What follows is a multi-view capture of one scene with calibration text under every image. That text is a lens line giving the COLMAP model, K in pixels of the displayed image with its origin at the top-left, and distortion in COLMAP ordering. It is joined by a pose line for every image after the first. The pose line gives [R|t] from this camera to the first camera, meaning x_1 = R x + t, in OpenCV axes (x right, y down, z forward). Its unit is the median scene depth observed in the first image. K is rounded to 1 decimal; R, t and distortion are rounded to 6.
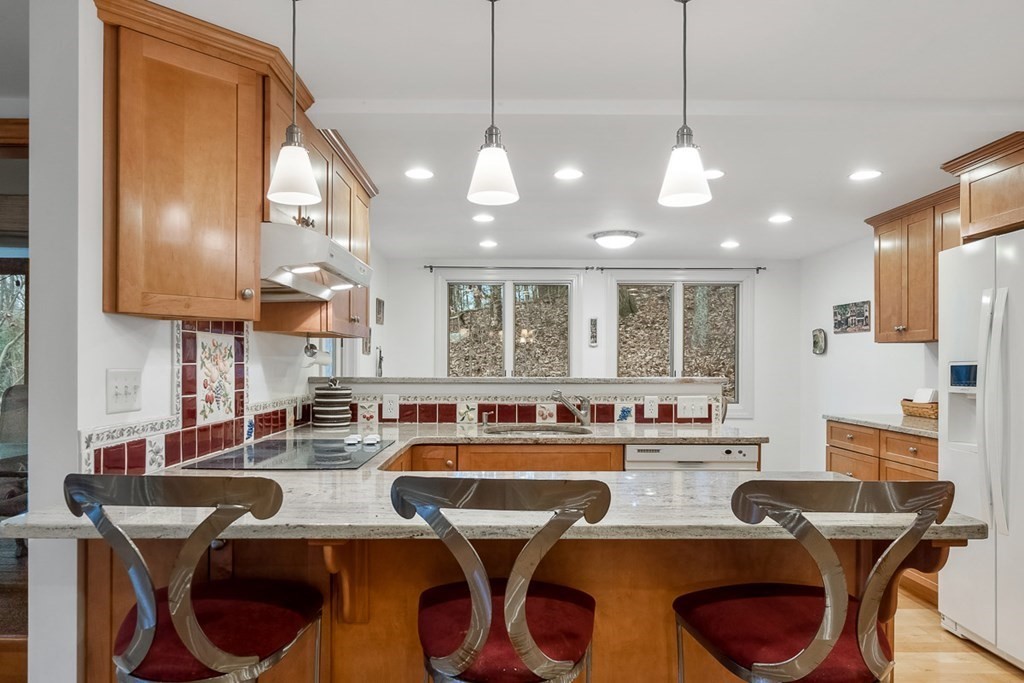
lens RADIAL K [[667.2, 0, 503.3], [0, 667.2, 364.3], [0, 0, 1]] dist [-0.010432, -0.003100]
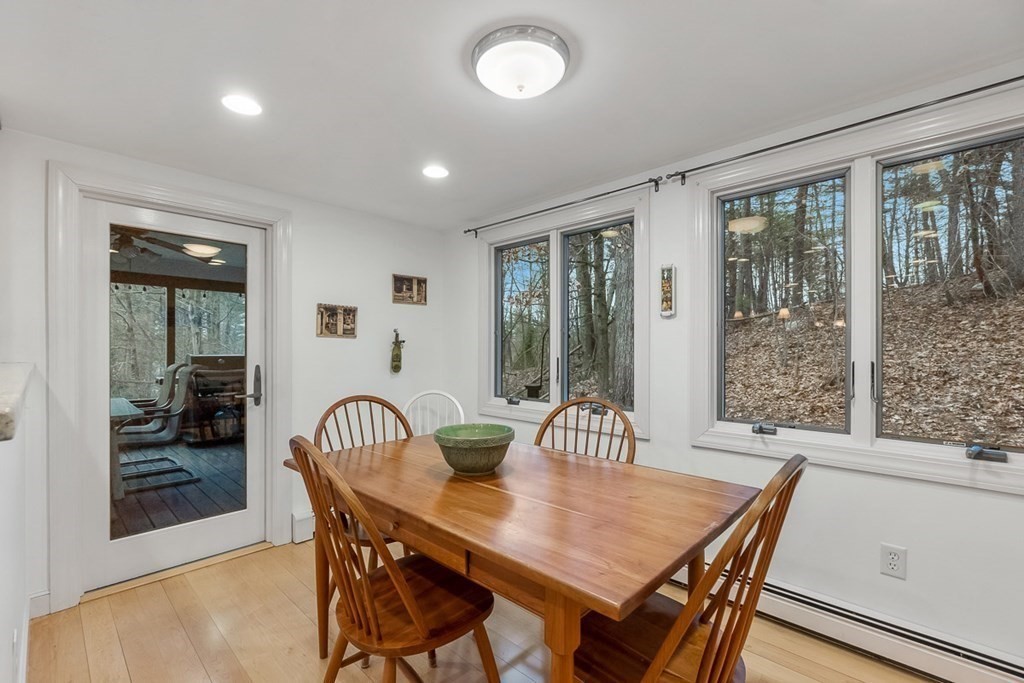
lens RADIAL K [[445.4, 0, 505.1], [0, 445.4, 347.6], [0, 0, 1]] dist [-0.002693, -0.000564]
pose [[0.712217, -0.007241, -0.701922, 0.605762], [-0.000450, 0.999942, -0.010772, 0.007064], [0.701960, 0.007988, 0.712172, 1.271160]]
